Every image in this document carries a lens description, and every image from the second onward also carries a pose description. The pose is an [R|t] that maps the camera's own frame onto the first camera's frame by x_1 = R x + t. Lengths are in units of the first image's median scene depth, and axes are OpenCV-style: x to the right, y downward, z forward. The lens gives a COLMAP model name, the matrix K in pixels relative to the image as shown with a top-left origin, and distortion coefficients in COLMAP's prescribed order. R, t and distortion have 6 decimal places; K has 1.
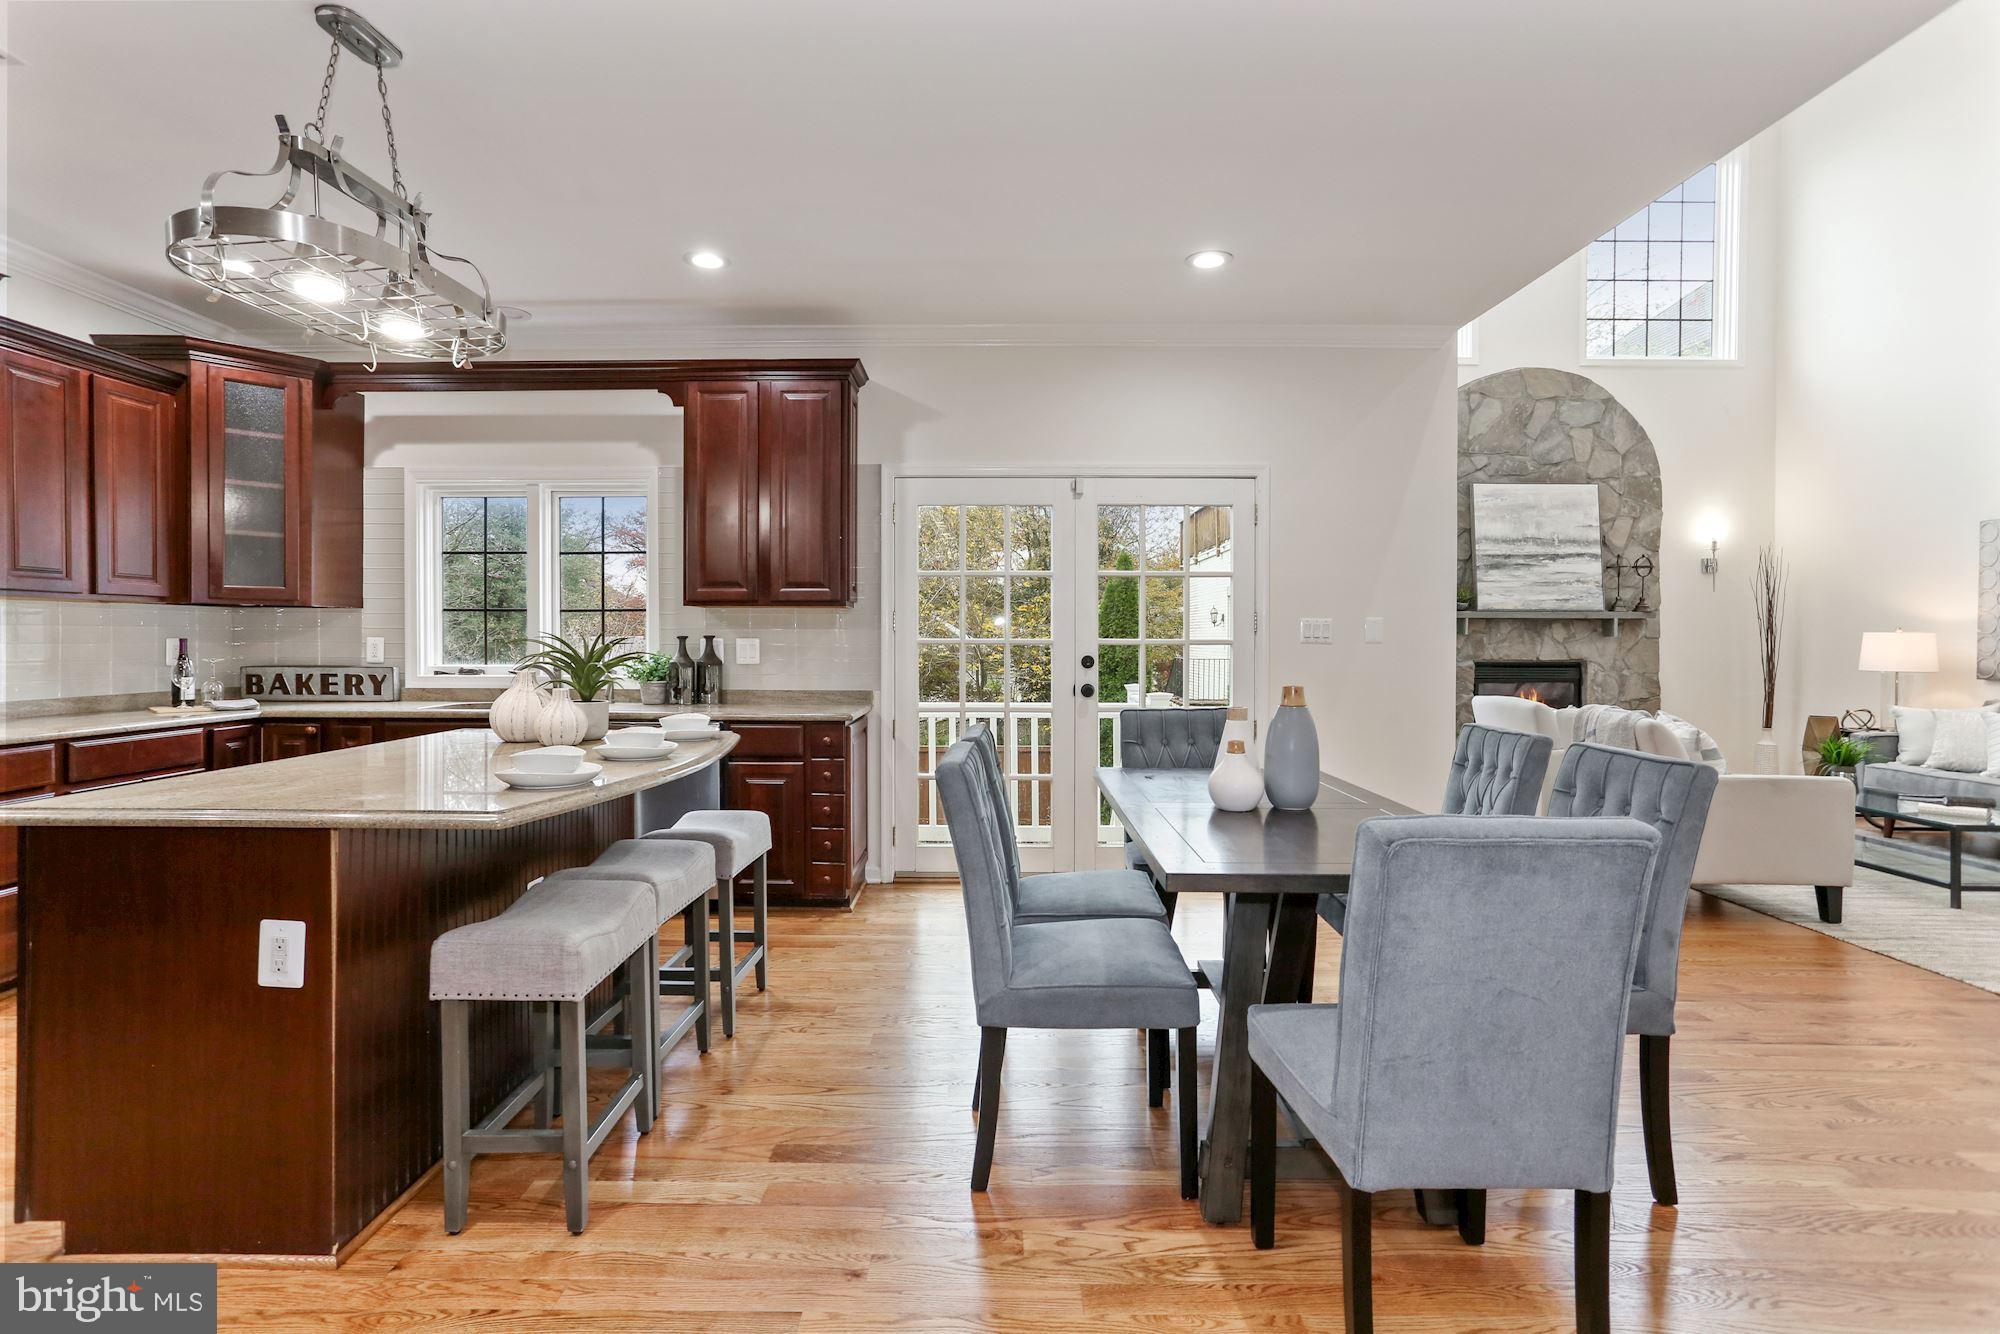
lens RADIAL K [[970.1, 0, 985.1], [0, 970.1, 646.8], [0, 0, 1]] dist [-0.047175, 0.032634]
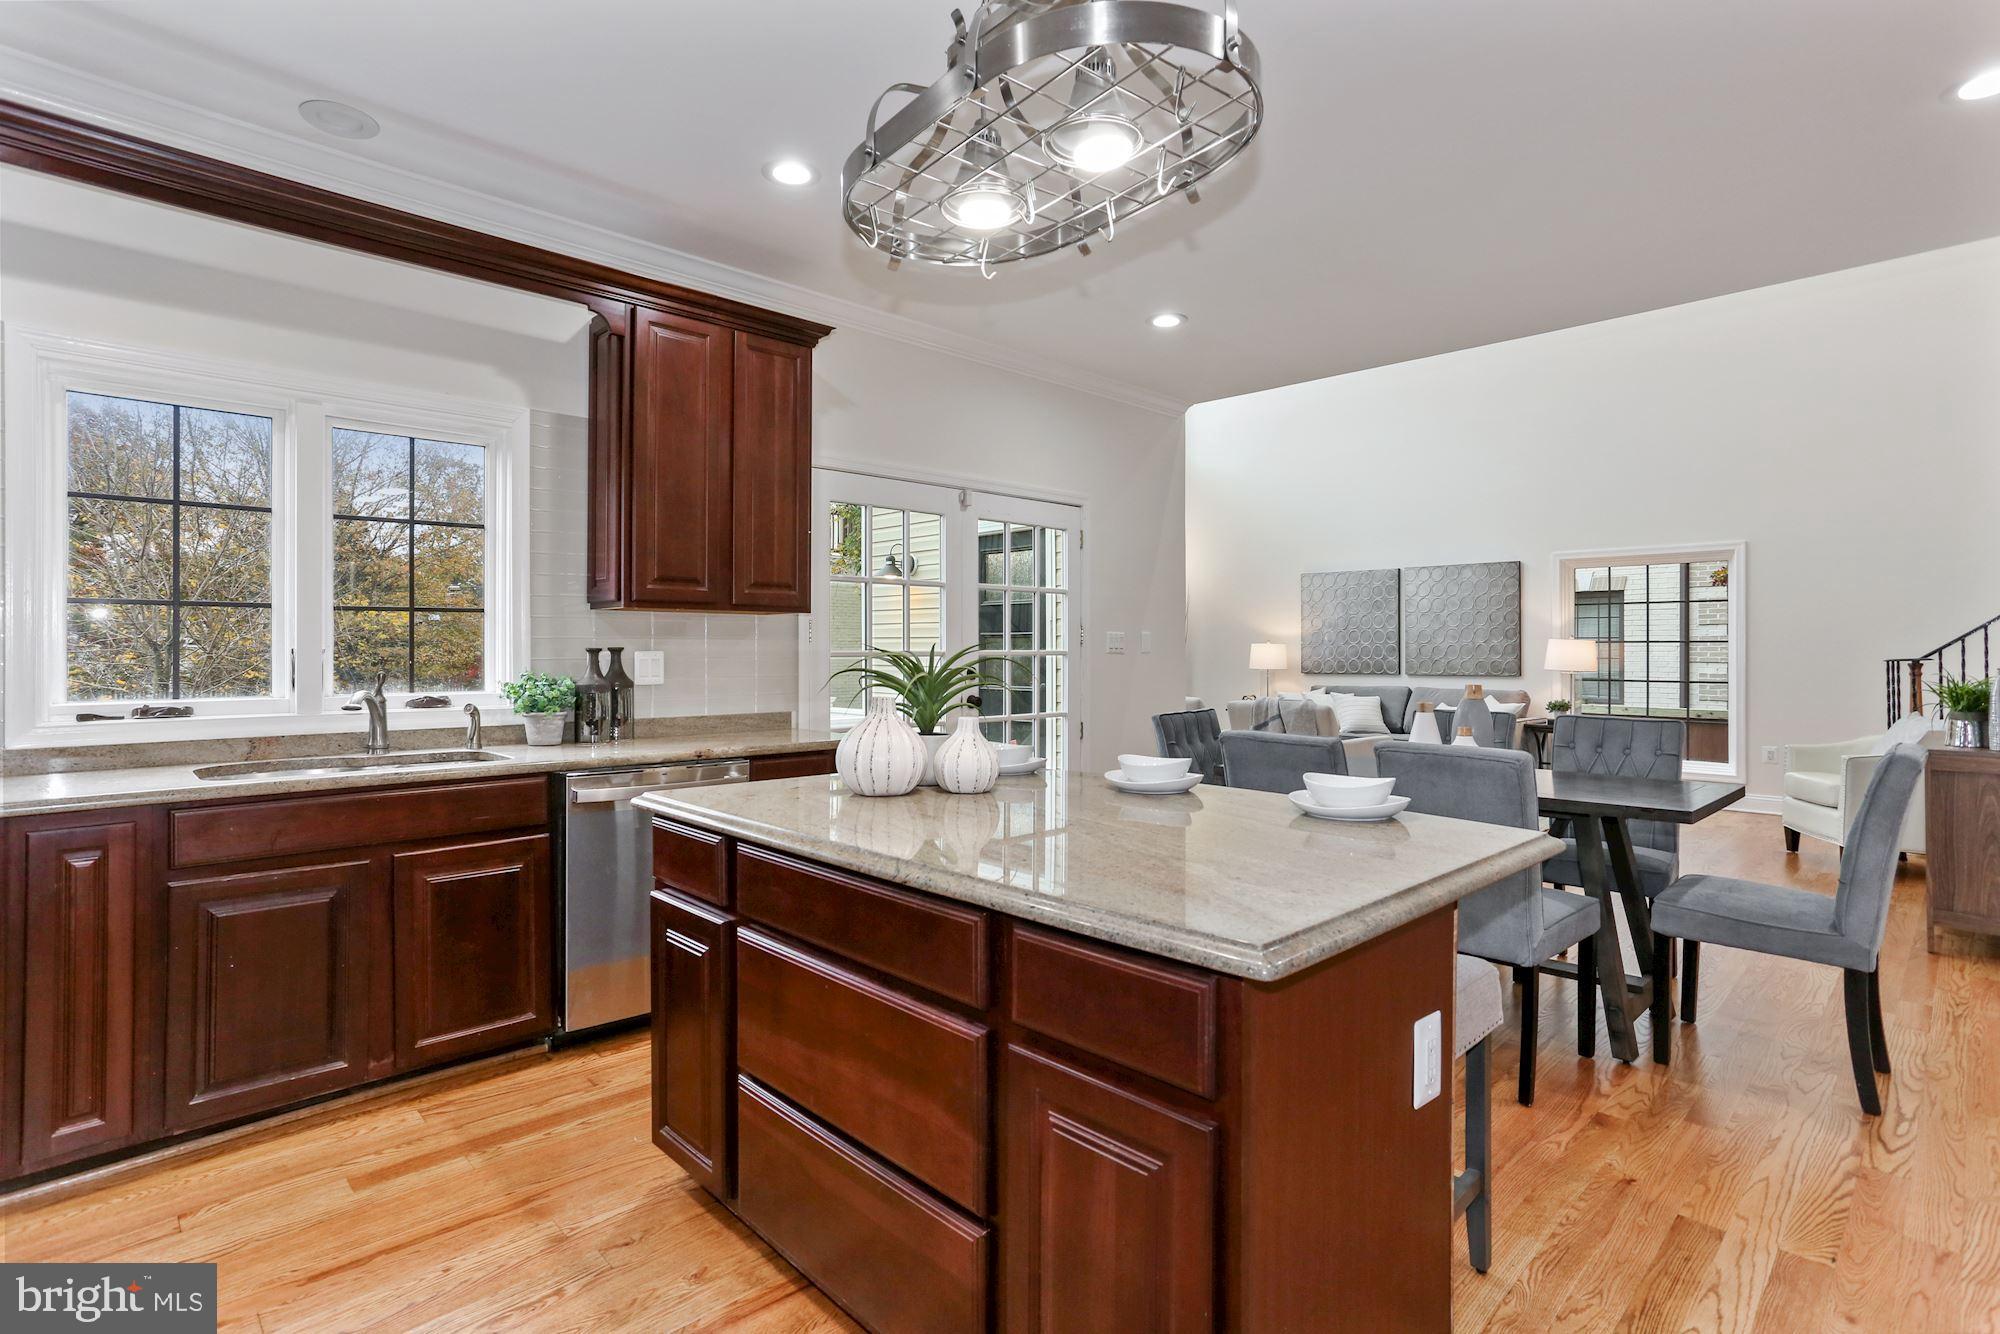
lens RADIAL K [[970.1, 0, 985.1], [0, 970.1, 646.8], [0, 0, 1]] dist [-0.047175, 0.032634]
pose [[0.715984, -0.001643, 0.698115, -0.376906], [0.009166, 0.999933, -0.007047, -0.002761], [-0.698057, 0.011445, 0.715951, 0.170933]]
